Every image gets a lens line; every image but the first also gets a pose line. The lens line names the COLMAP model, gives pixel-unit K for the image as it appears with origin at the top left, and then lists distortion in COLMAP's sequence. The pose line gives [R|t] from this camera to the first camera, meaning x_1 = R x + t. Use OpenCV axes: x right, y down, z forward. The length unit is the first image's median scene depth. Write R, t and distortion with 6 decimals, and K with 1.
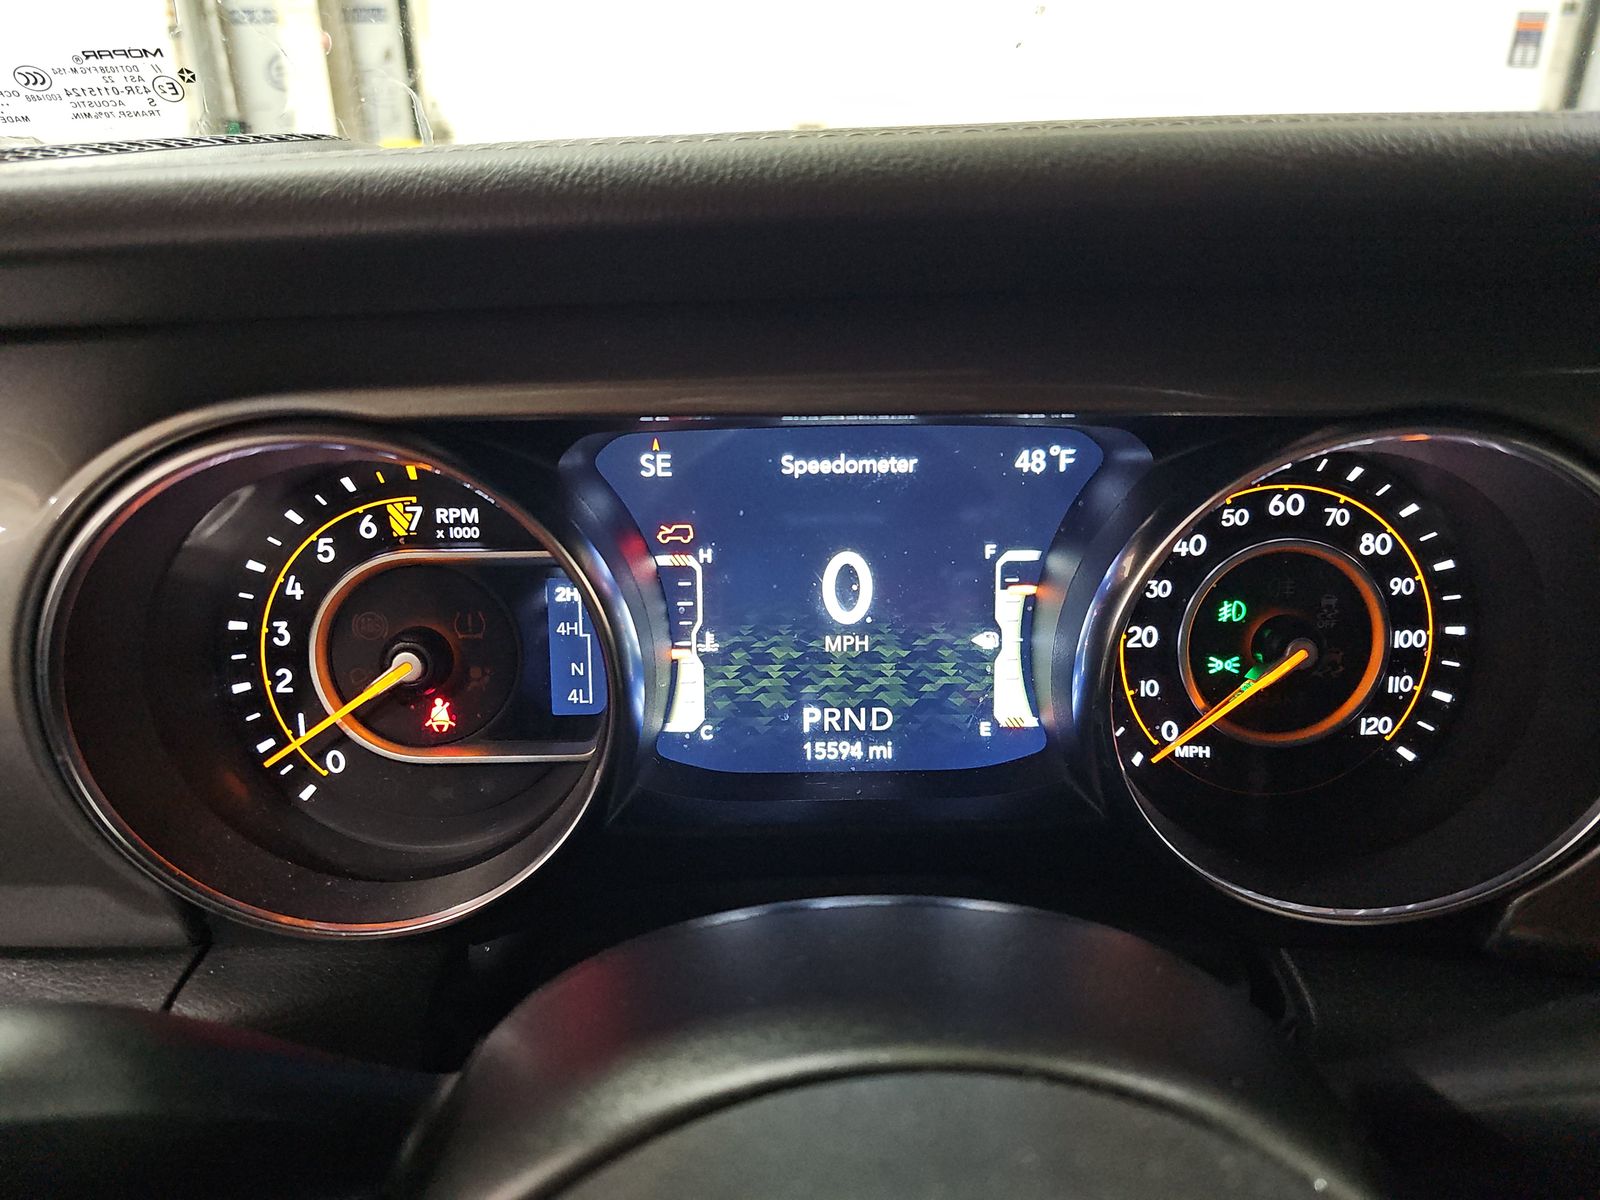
lens RADIAL K [[1042.1, 0, 787.6], [0, 1042.1, 600.3], [0, 0, 1]] dist [0.026894, -0.048182]
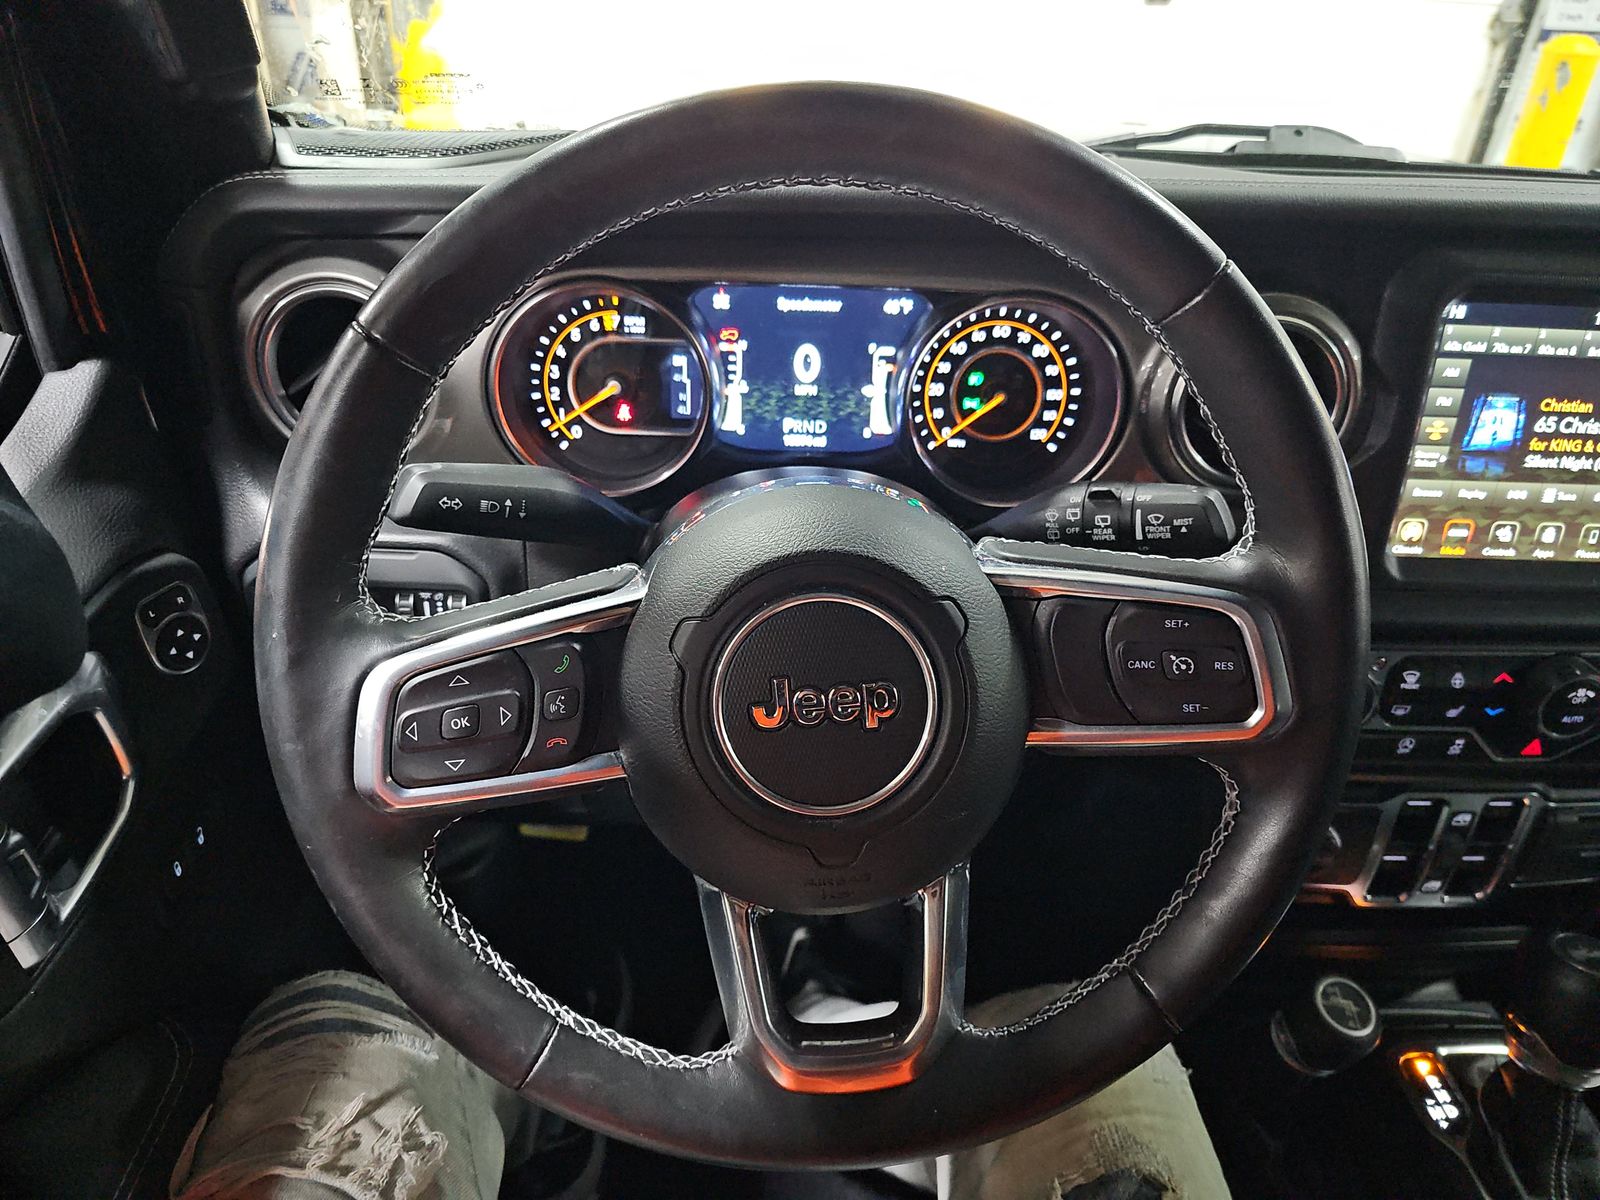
lens RADIAL K [[1042.1, 0, 797.2], [0, 1042.1, 606.0], [0, 0, 1]] dist [0.026894, -0.048182]
pose [[0.998757, 0.029076, 0.040490, -0.038520], [-0.034428, 0.989769, 0.138465, 0.197413], [-0.036050, -0.139687, 0.989539, -1.290967]]
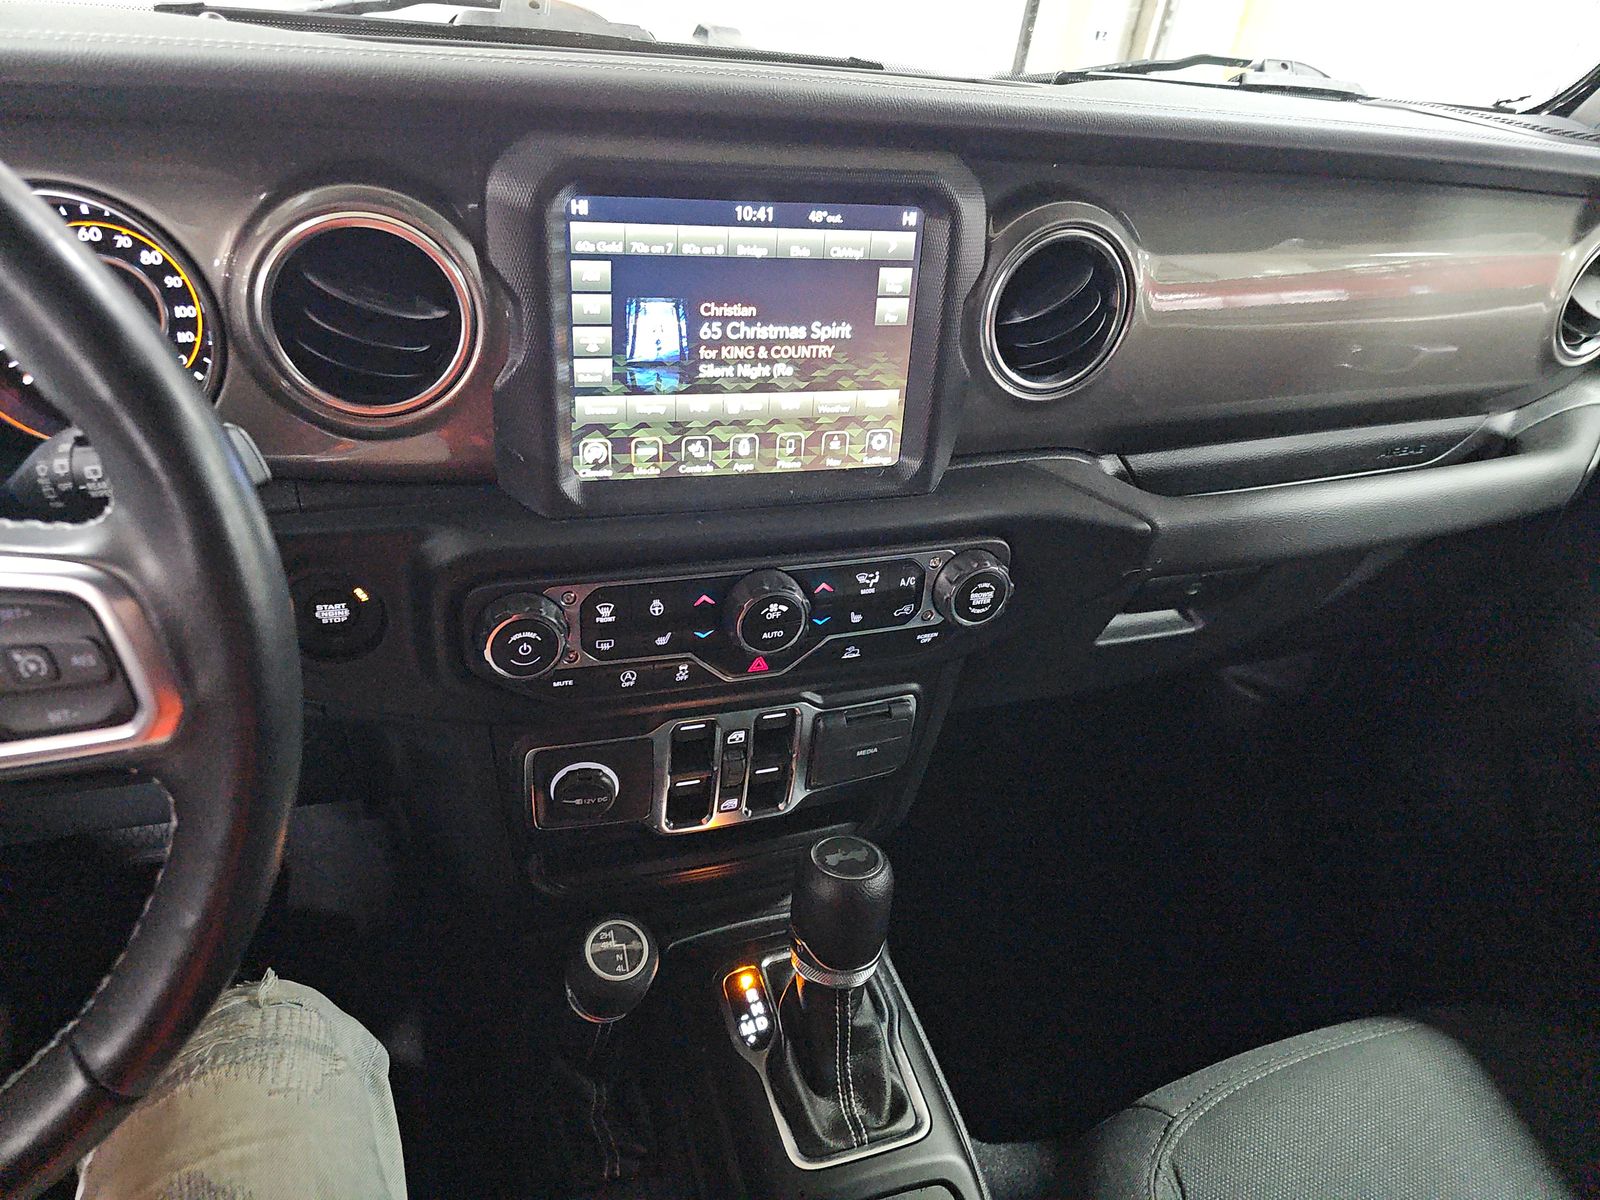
lens RADIAL K [[1042.1, 0, 790.8], [0, 1042.1, 601.2], [0, 0, 1]] dist [0.026894, -0.048182]
pose [[0.942878, -0.078367, 0.323789, 0.983006], [0.008562, 0.977317, 0.211608, 0.158907], [-0.333028, -0.196749, 0.922162, -1.199205]]
